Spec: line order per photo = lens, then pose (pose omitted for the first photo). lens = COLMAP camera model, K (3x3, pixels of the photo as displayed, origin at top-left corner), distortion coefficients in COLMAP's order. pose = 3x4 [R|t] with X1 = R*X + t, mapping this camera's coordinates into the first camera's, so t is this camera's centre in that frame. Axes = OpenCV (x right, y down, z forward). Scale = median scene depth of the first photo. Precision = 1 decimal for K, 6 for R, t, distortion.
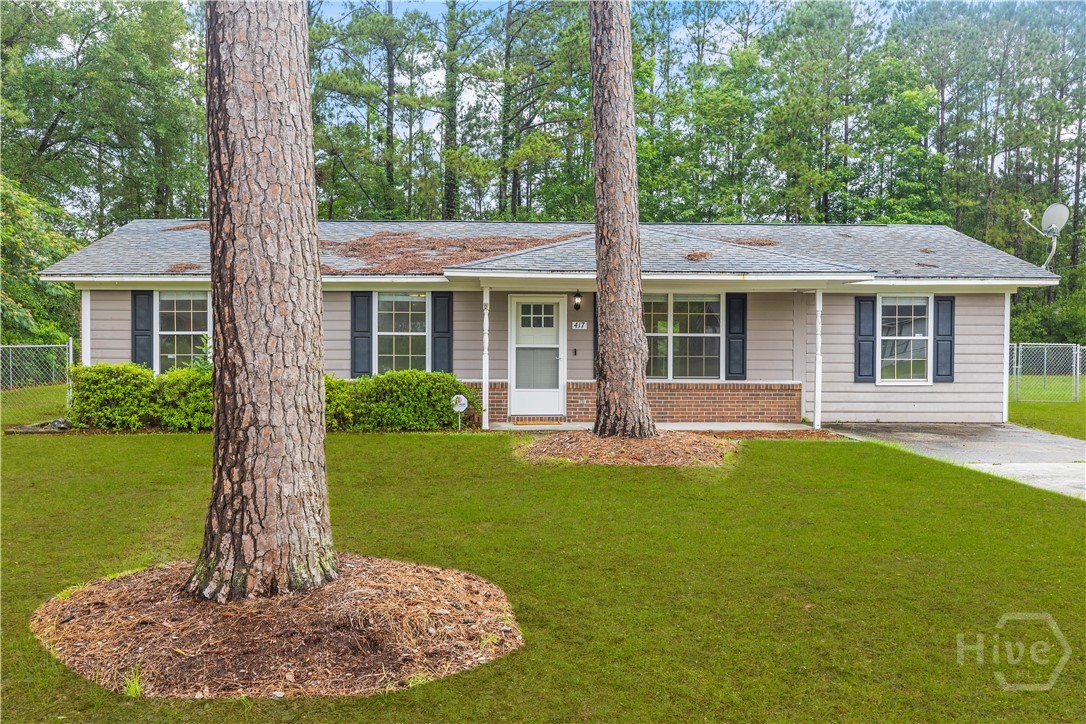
lens RADIAL K [[967.1, 0, 543.0], [0, 967.1, 362.0], [0, 0, 1]] dist [0.005898, -0.003210]
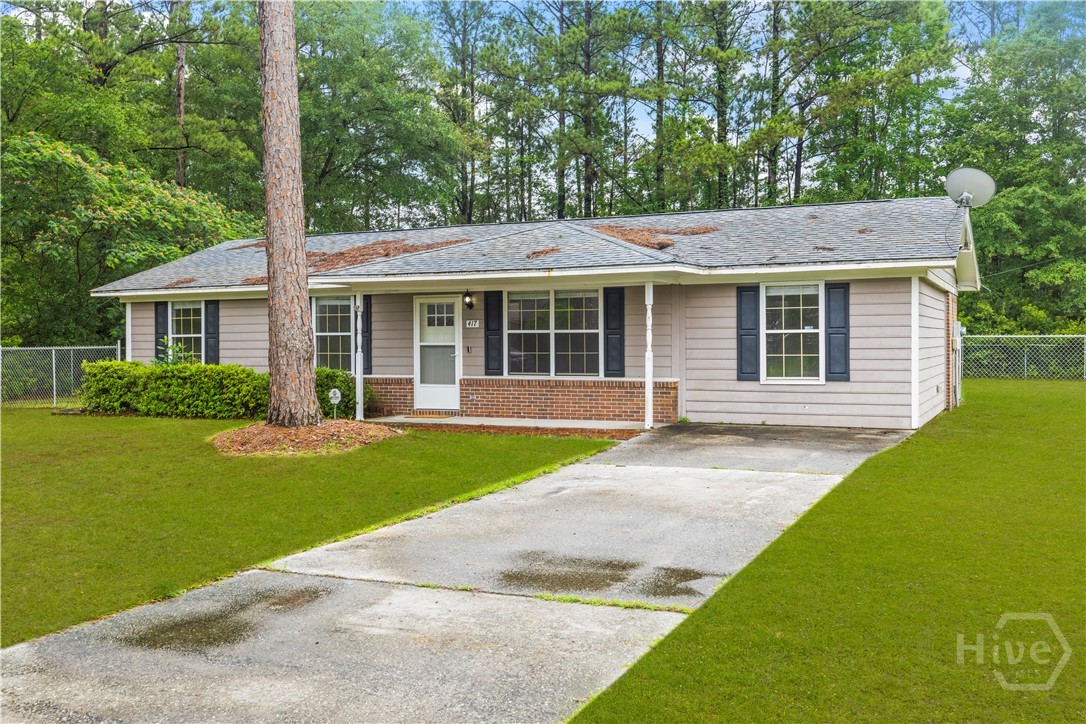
lens RADIAL K [[1036.0, 0, 543.0], [0, 1036.0, 362.0], [0, 0, 1]] dist [0.009318, 0.002168]
pose [[0.892470, -0.000849, -0.451107, 0.609943], [0.002077, 0.999995, 0.002228, 0.001010], [0.451103, -0.002925, 0.892467, 0.040261]]
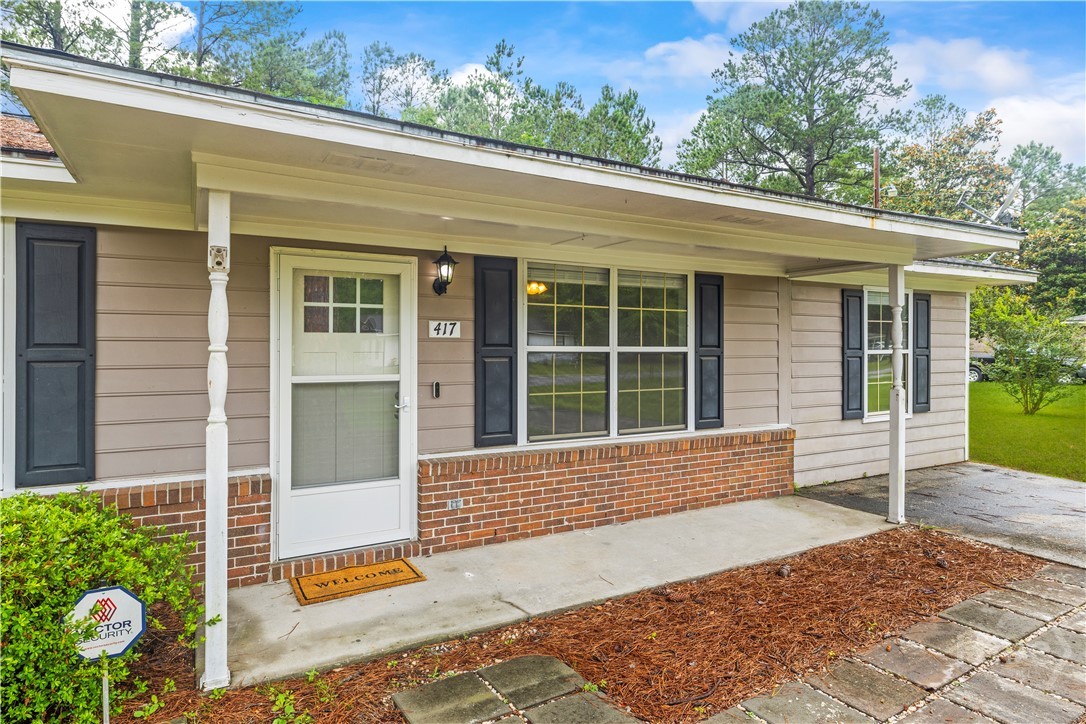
lens RADIAL K [[621.6, 0, 537.1], [0, 621.6, 345.3], [0, 0, 1]] dist [0.004069, 0.001383]
pose [[0.886749, -0.001918, 0.462248, -0.056389], [0.012034, 0.999748, -0.018936, -0.024611], [-0.462095, 0.022354, 0.886549, 0.731666]]
